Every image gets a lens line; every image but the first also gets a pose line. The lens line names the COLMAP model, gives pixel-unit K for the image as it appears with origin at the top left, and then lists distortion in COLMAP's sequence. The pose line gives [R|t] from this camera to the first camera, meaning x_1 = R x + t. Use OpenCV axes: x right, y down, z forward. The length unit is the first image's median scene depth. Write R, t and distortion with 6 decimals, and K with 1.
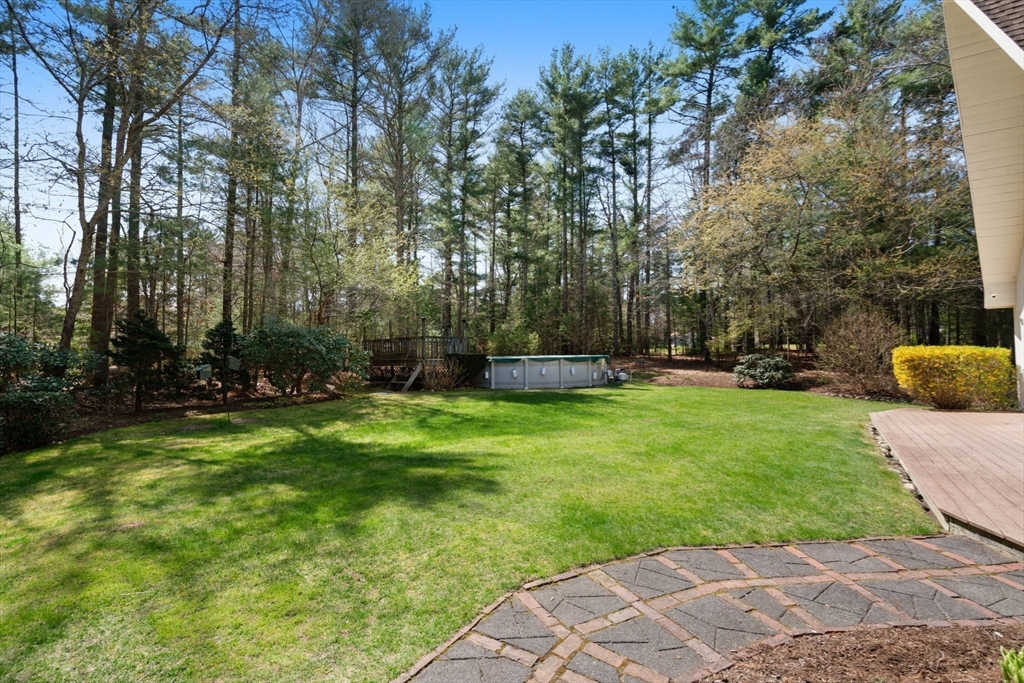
lens RADIAL K [[475.9, 0, 512.0], [0, 475.9, 341.5], [0, 0, 1]] dist [-0.001138, -0.000401]
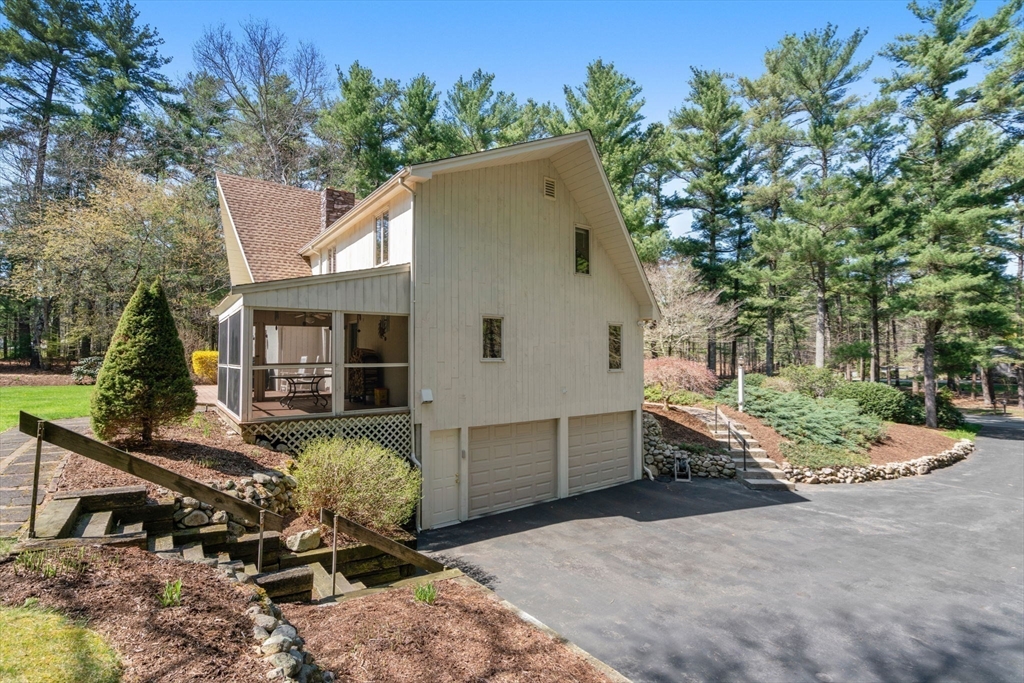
lens RADIAL K [[475.9, 0, 512.0], [0, 475.9, 341.5], [0, 0, 1]] dist [-0.001138, -0.000401]
pose [[0.360086, 0.041295, 0.932005, -0.142912], [-0.022129, 0.999117, -0.035719, 0.004780], [-0.932657, -0.007762, 0.360682, -0.257980]]
